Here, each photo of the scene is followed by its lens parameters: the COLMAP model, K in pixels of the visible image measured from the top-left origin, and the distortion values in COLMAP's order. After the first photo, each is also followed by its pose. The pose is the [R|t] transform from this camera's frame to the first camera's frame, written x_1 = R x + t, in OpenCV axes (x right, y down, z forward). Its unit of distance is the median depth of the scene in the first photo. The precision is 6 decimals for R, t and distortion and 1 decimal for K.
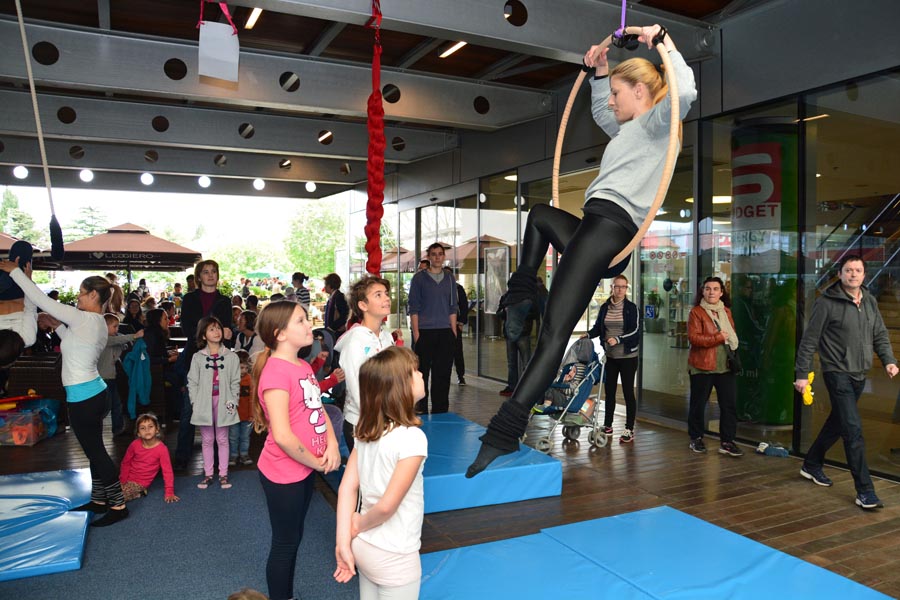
lens RADIAL K [[704.3, 0, 464.9], [0, 704.3, 299.6], [0, 0, 1]] dist [-0.083987, 0.004142]
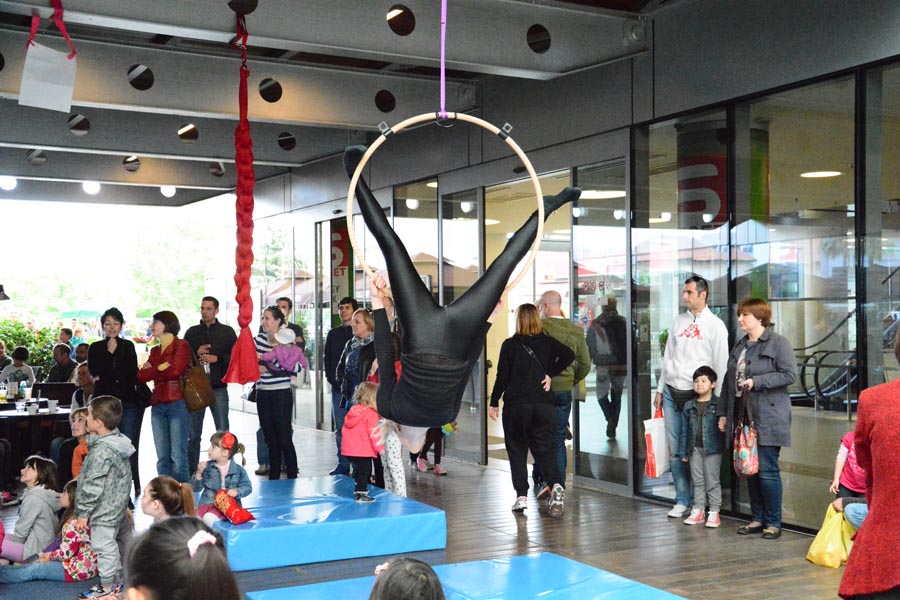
lens RADIAL K [[1131.9, 0, 449.7], [0, 1131.9, 324.9], [0, 0, 1]] dist [0.105231, 0.002567]
pose [[0.999506, -0.016085, 0.027006, 0.073608], [0.016638, 0.999653, -0.020410, 0.007307], [-0.026669, 0.020849, 0.999427, -0.375917]]
